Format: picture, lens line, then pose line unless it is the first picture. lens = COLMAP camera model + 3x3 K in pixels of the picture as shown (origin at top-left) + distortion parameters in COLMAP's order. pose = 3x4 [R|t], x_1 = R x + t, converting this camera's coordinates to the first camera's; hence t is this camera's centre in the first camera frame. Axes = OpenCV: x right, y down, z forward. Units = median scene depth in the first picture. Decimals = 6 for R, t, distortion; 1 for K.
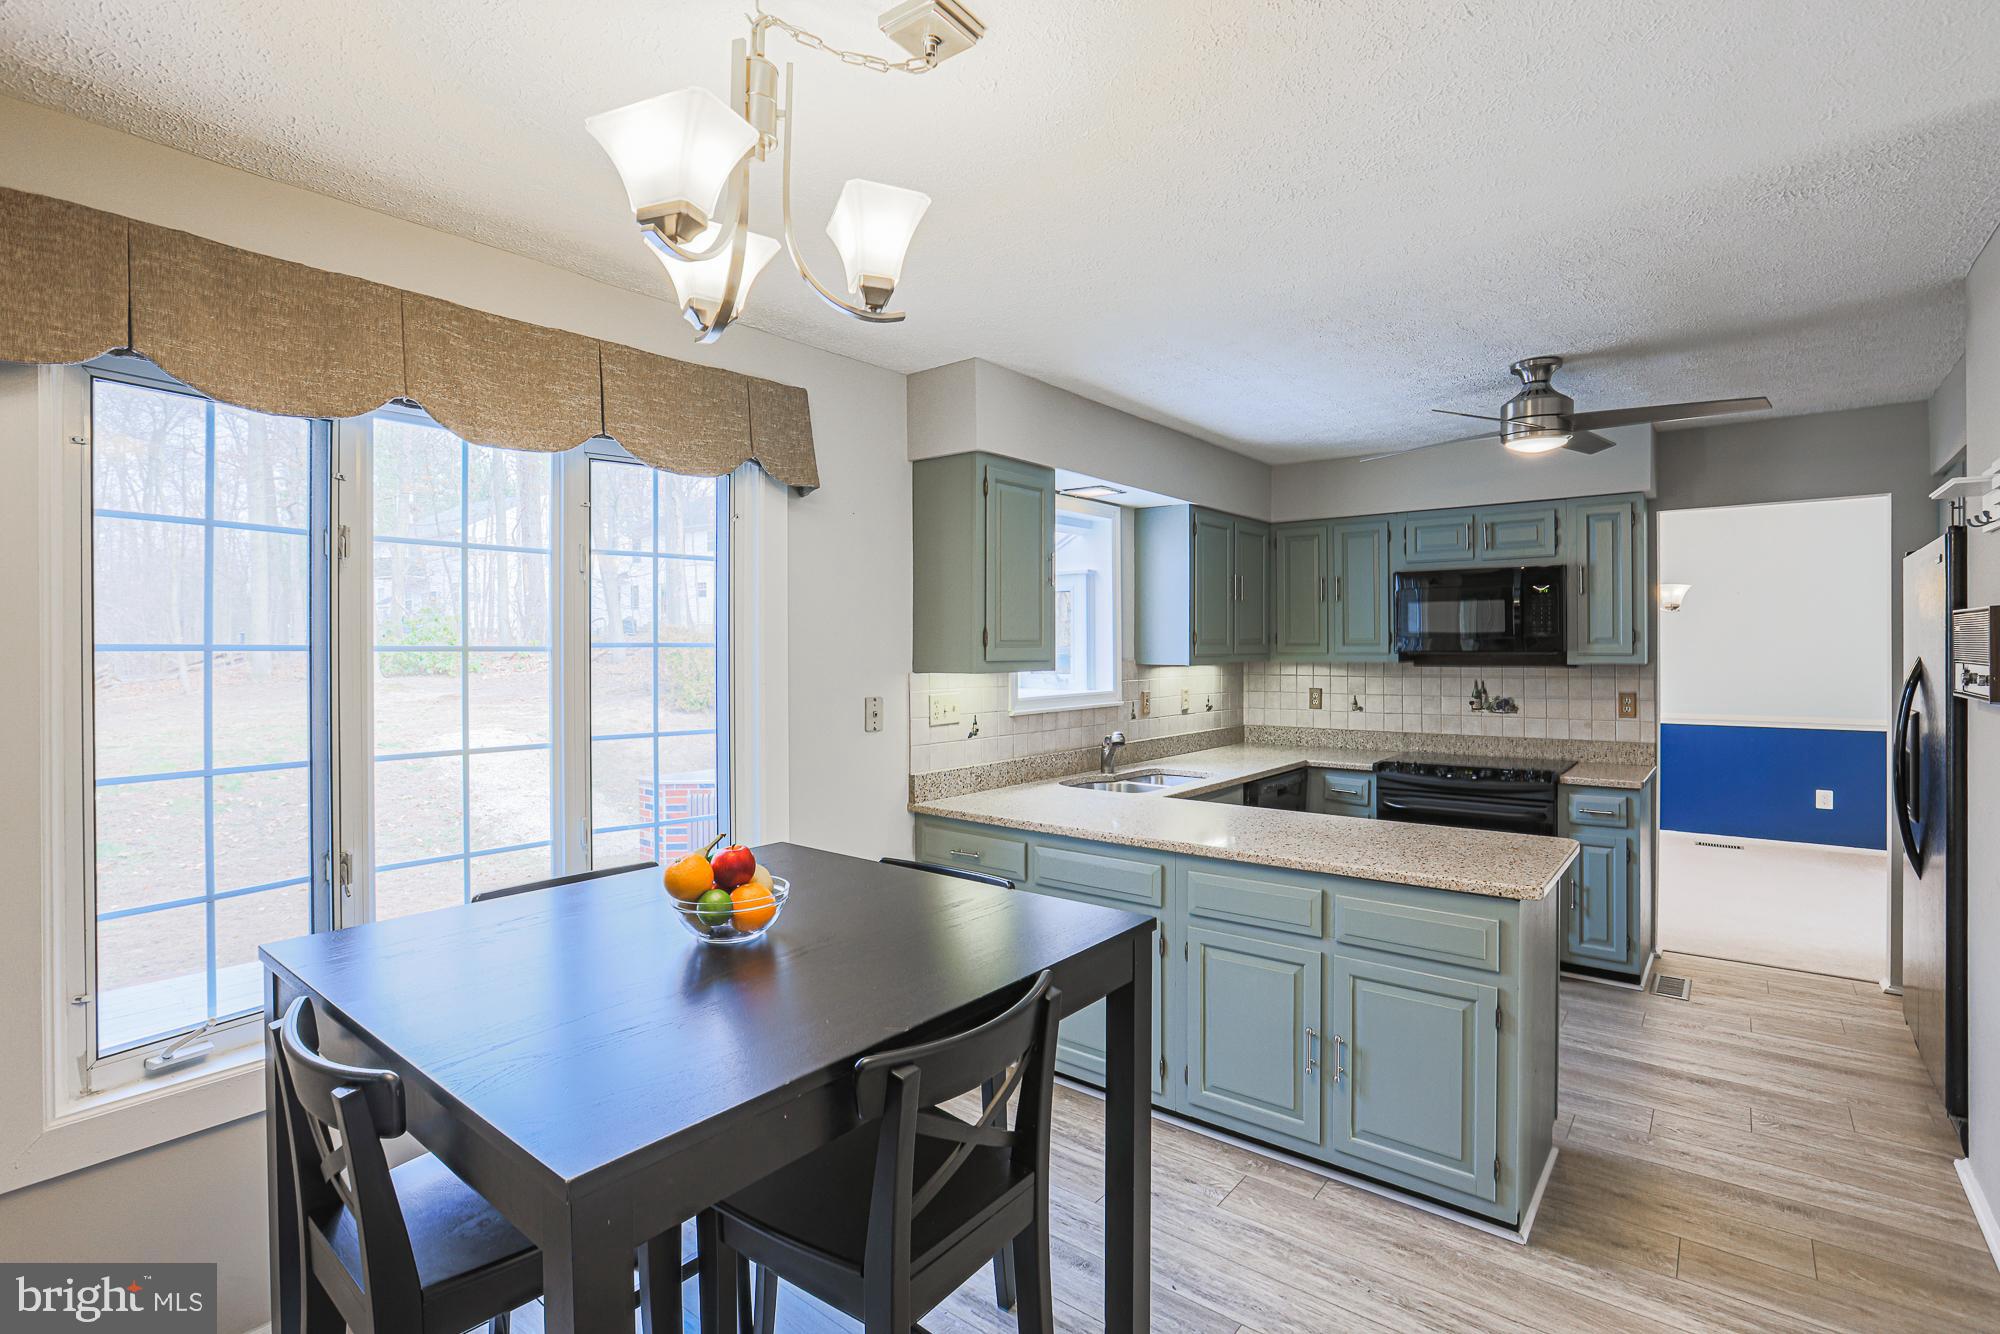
lens RADIAL K [[923.5, 0, 1012.3], [0, 923.5, 643.7], [0, 0, 1]] dist [-0.055867, 0.018123]
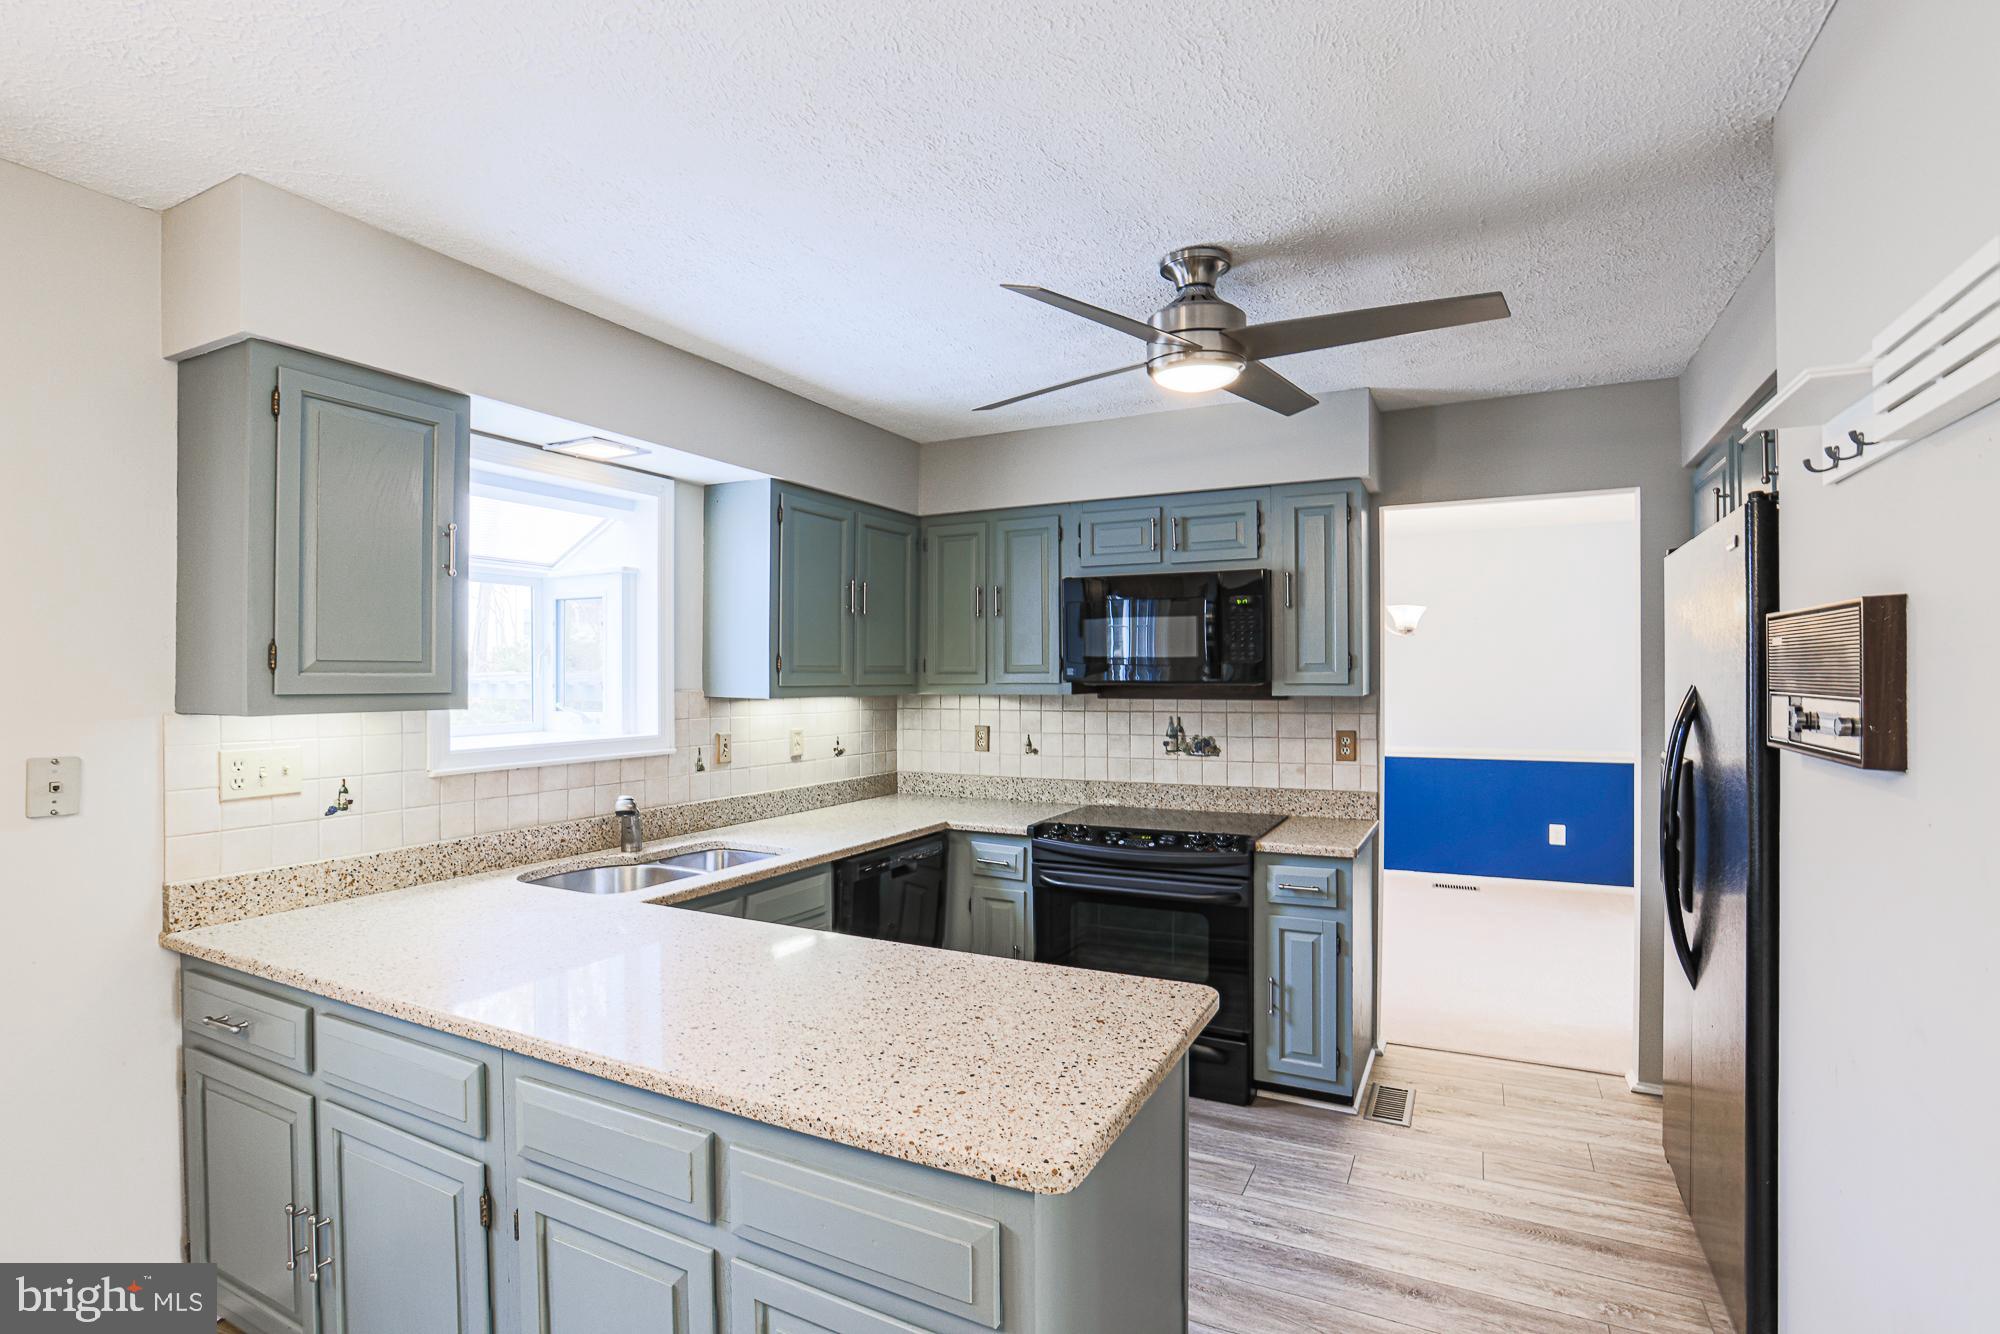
lens RADIAL K [[923.5, 0, 923.8], [0, 923.5, 676.2], [0, 0, 1]] dist [-0.055867, 0.018123]
pose [[0.991202, -0.000054, 0.132356, 0.228682], [-0.000193, 0.999998, 0.001853, 0.004446], [-0.132356, -0.001862, 0.991201, 0.275409]]
